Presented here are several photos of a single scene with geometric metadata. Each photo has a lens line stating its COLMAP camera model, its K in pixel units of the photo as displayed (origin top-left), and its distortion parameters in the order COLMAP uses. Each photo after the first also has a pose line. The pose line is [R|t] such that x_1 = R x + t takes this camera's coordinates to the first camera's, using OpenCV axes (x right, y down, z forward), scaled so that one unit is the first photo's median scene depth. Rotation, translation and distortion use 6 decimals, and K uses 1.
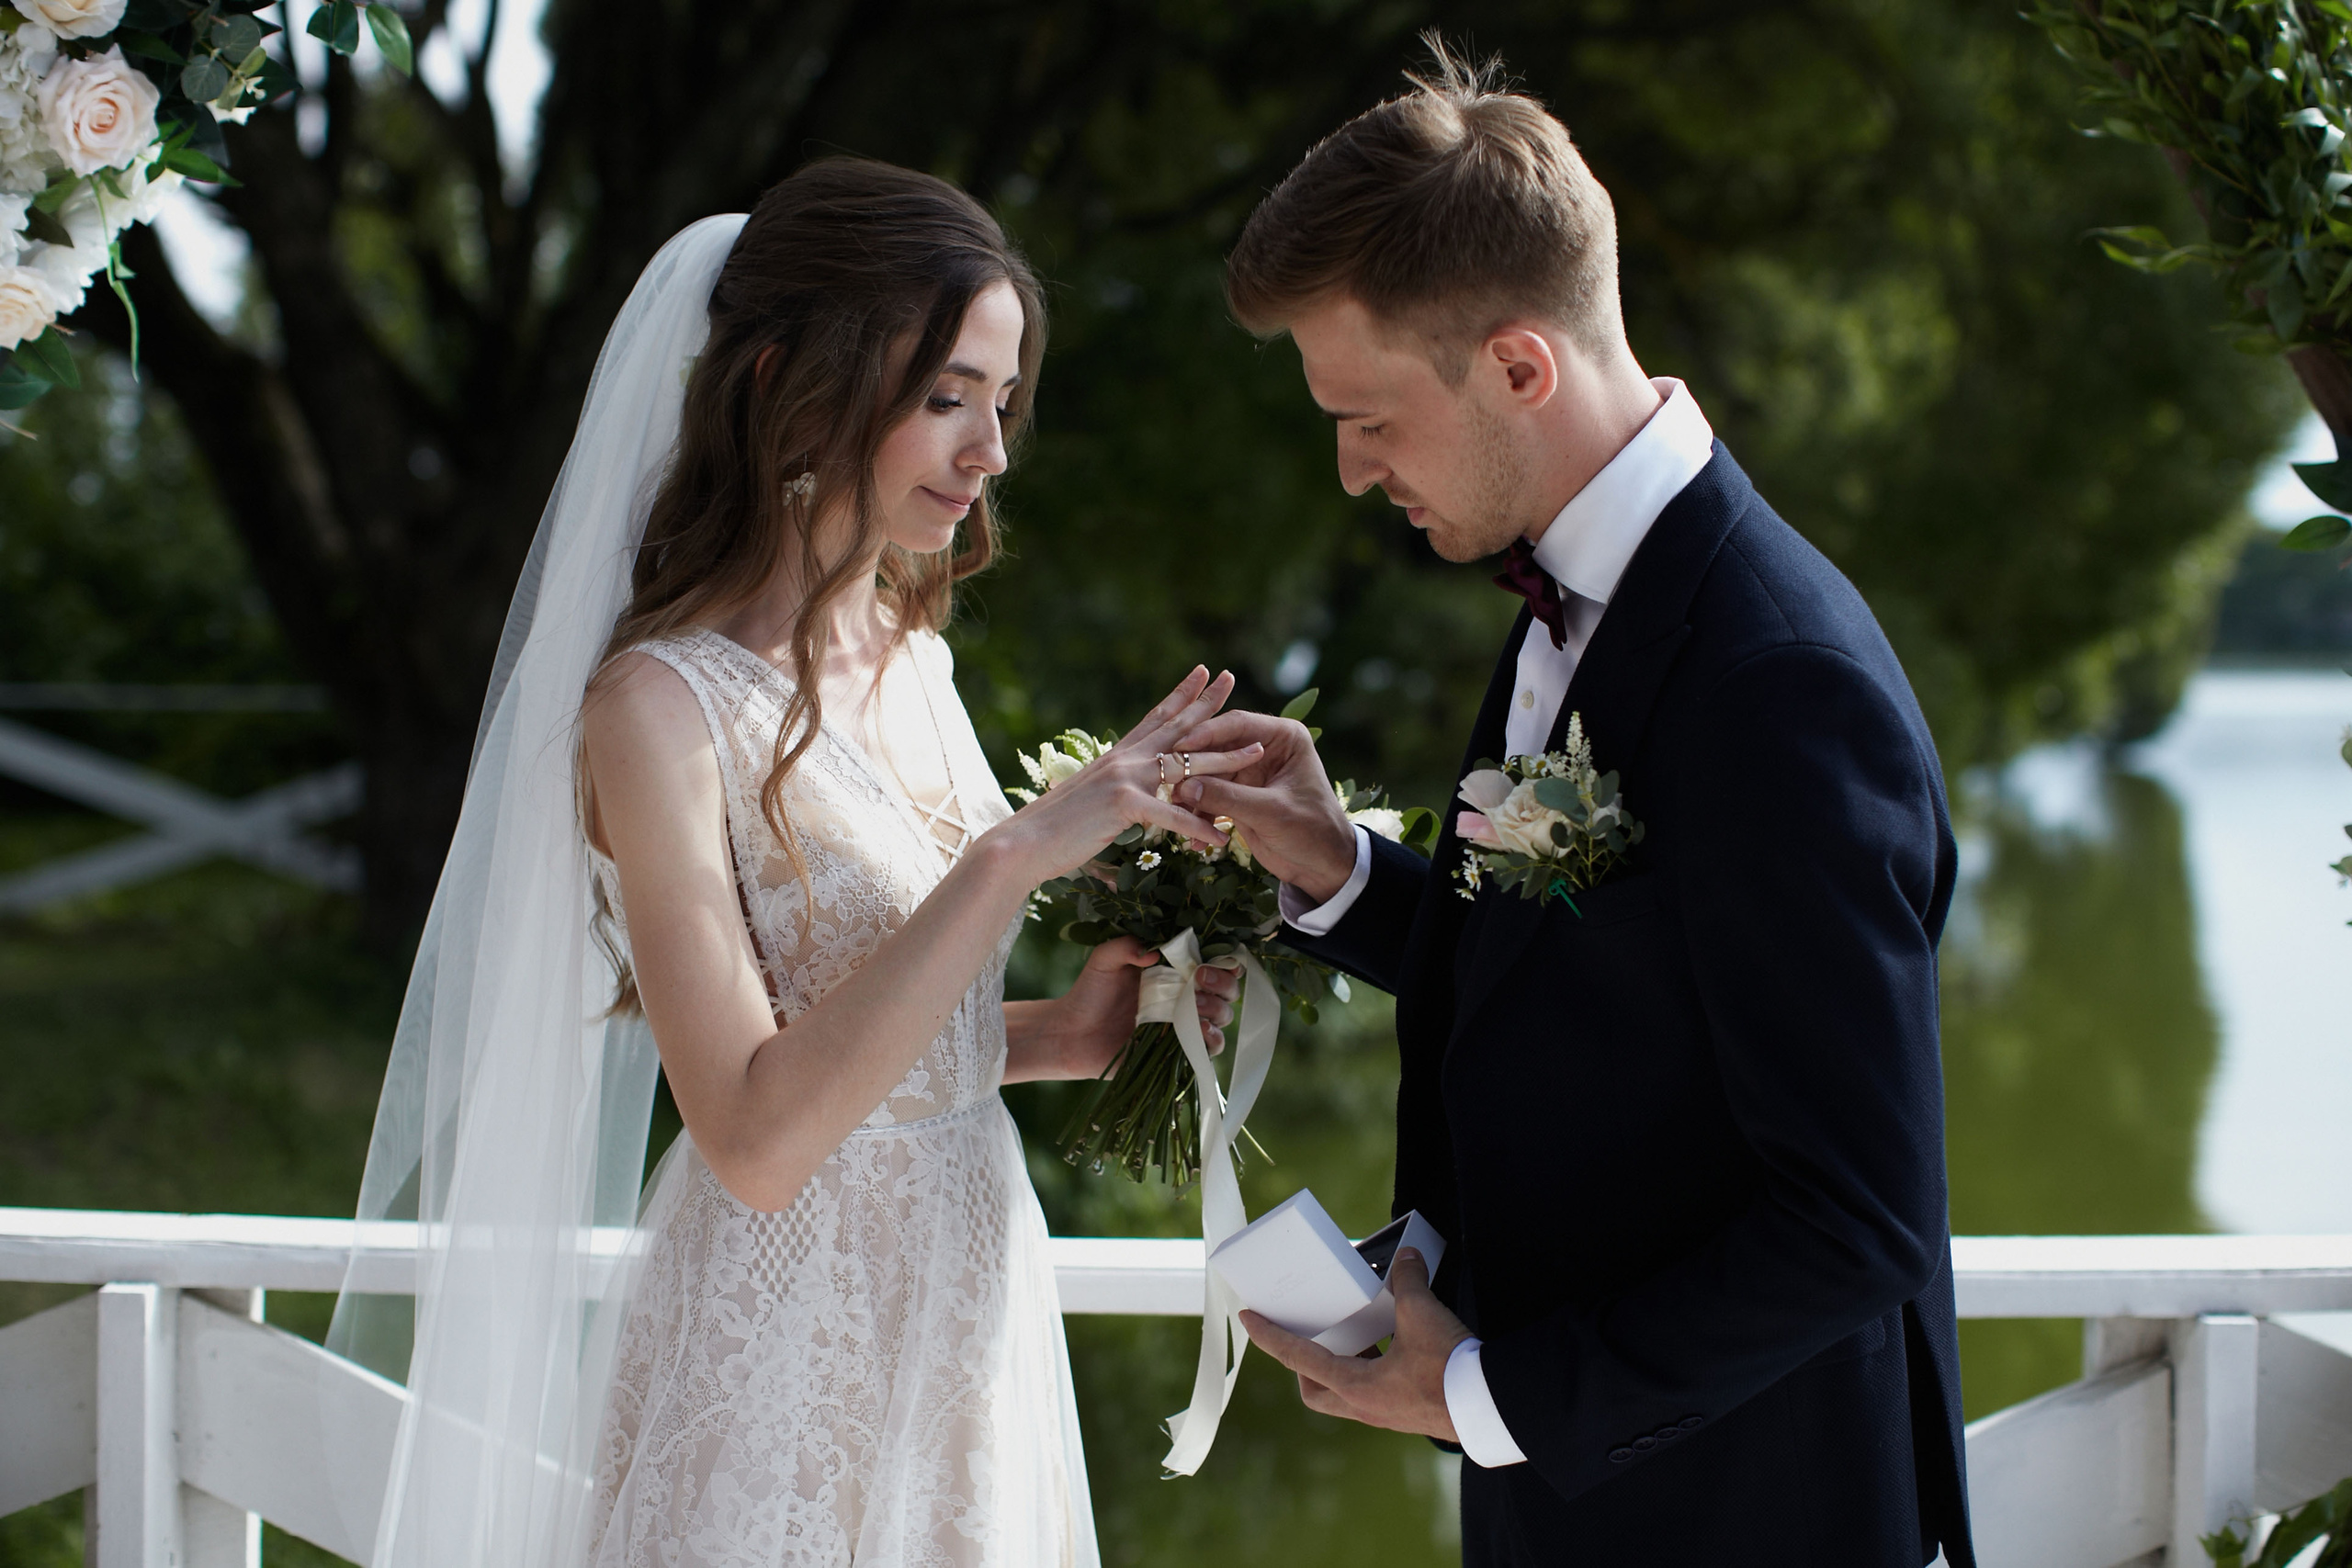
lens RADIAL K [[4113.5, 0, 1149.3], [0, 4113.5, 819.3], [0, 0, 1]] dist [-0.061154, 0.000000]
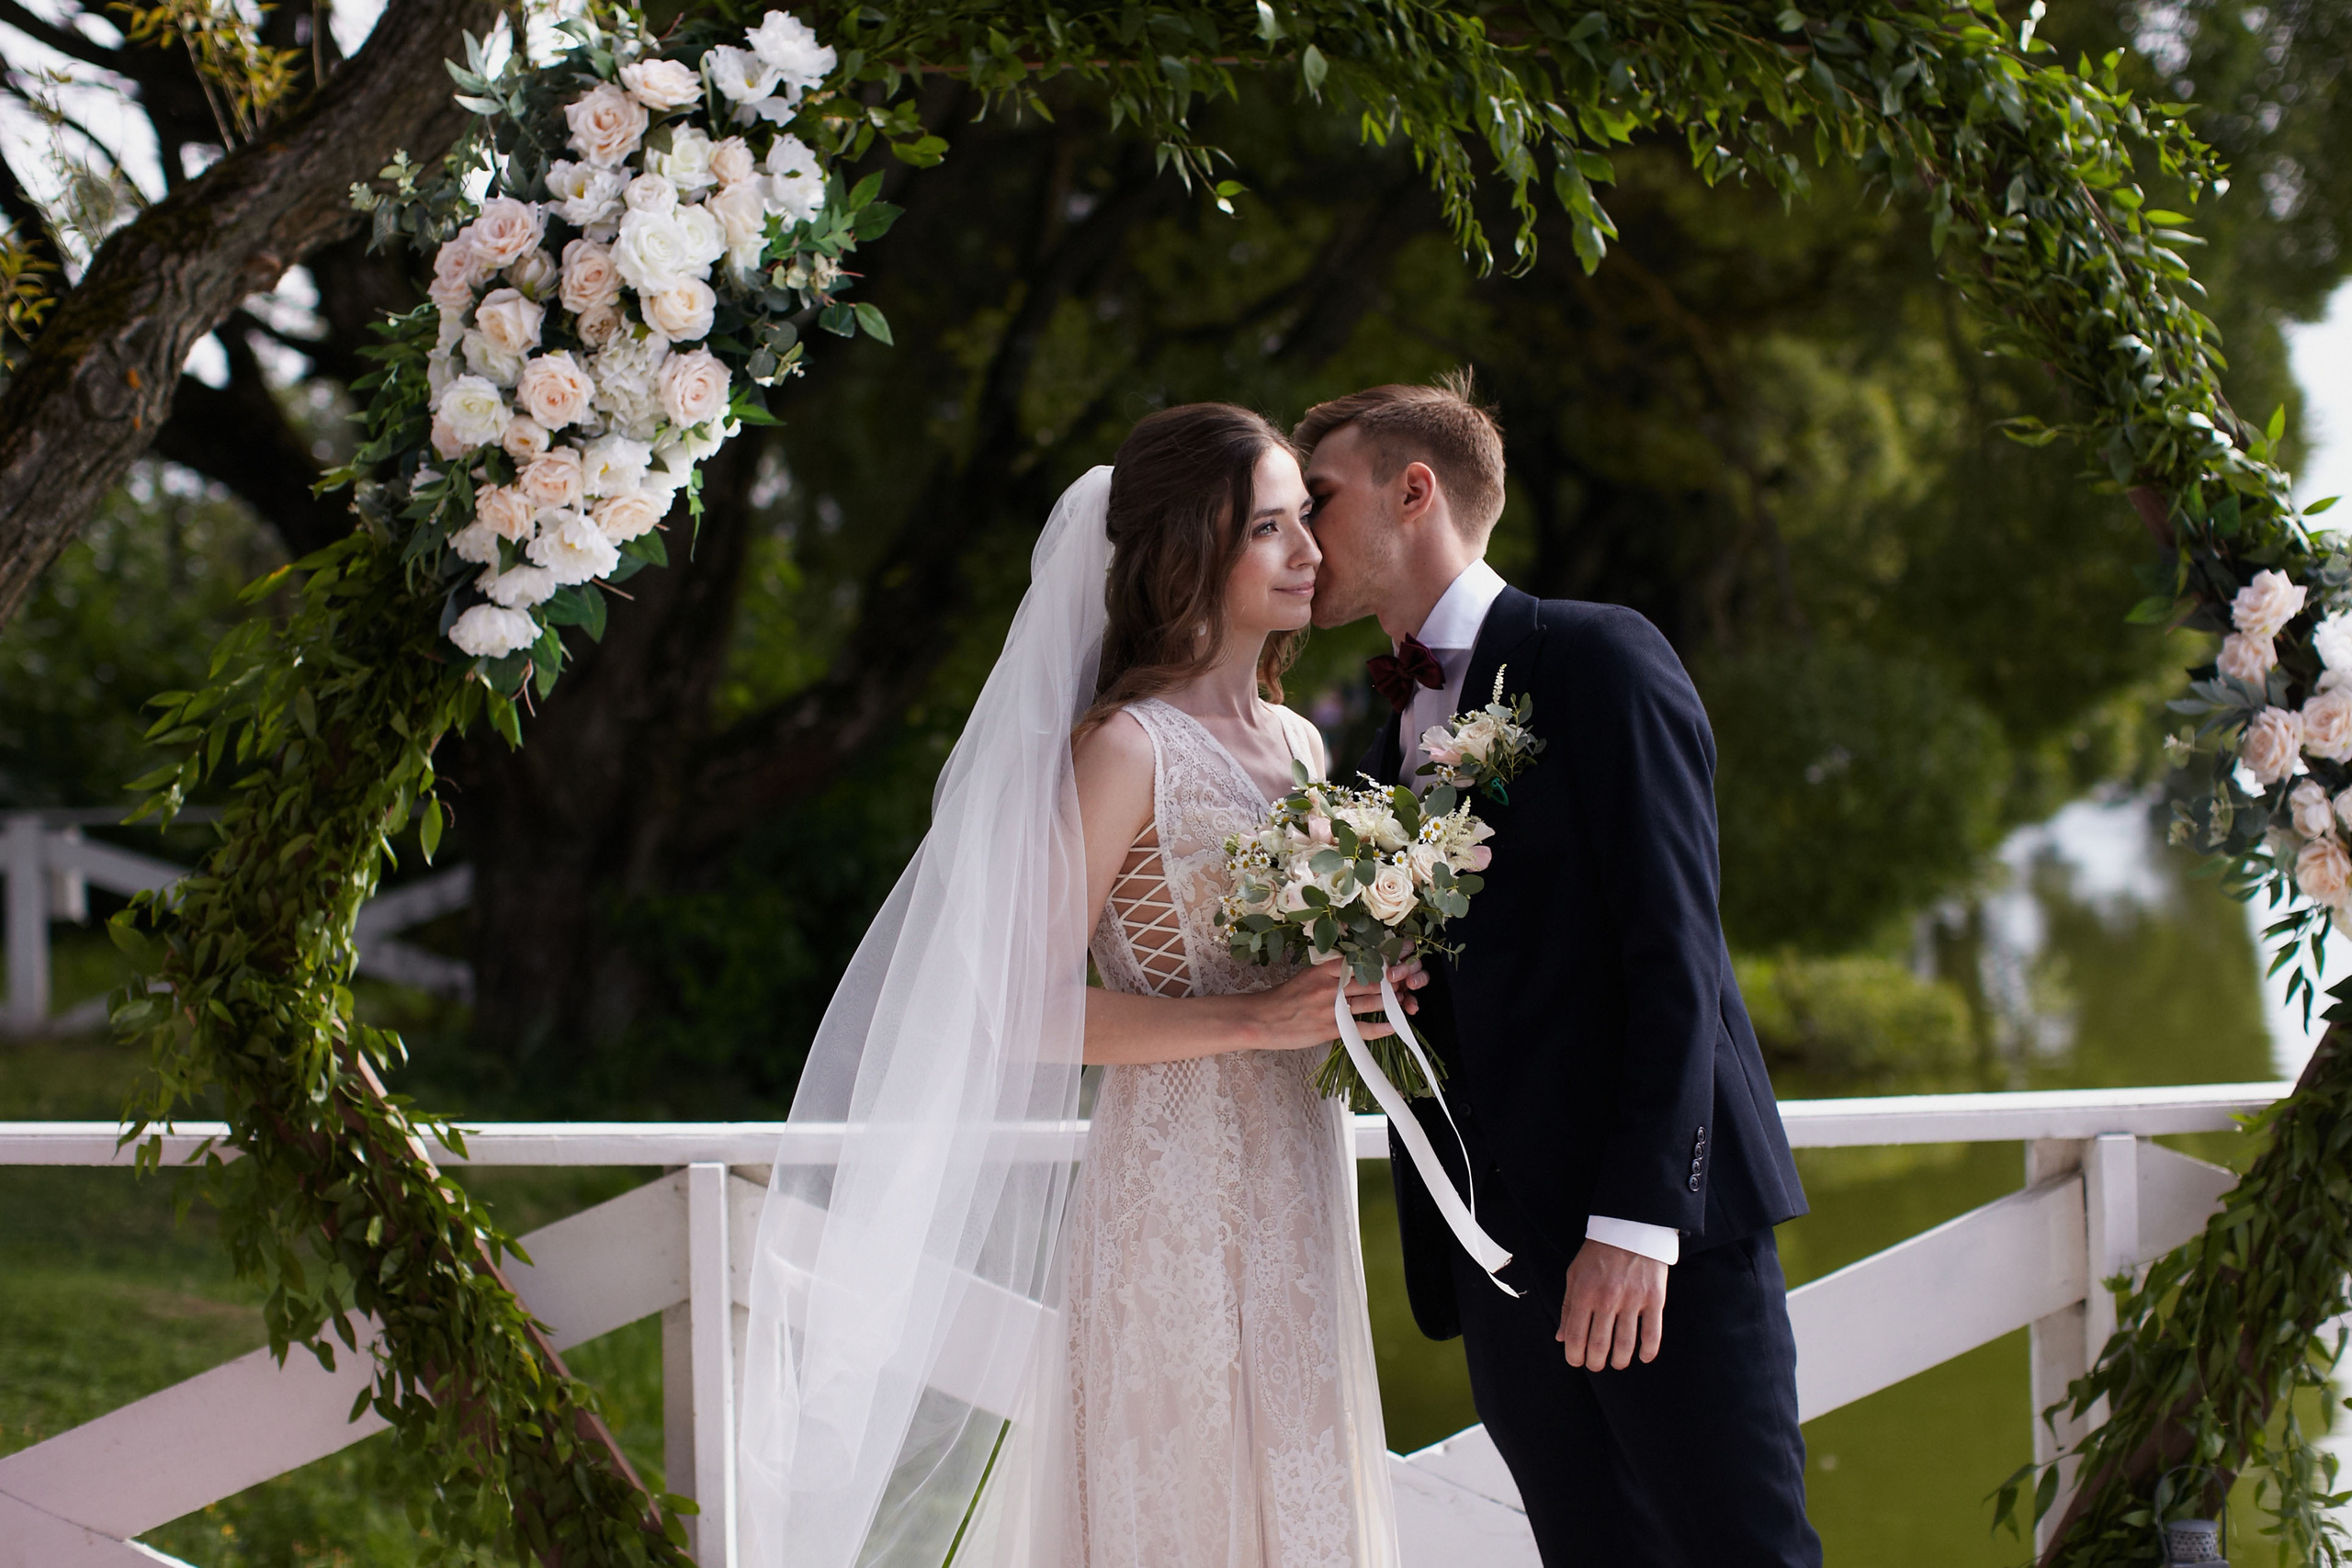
lens RADIAL K [[4272.8, 0, 1127.9], [0, 4272.8, 740.6], [0, 0, 1]] dist [-0.114876, 0.000000]
pose [[0.999435, -0.032723, -0.007611, -0.081443], [0.032378, 0.998604, -0.041724, 0.030854], [0.008966, 0.041454, 0.999100, -0.569331]]
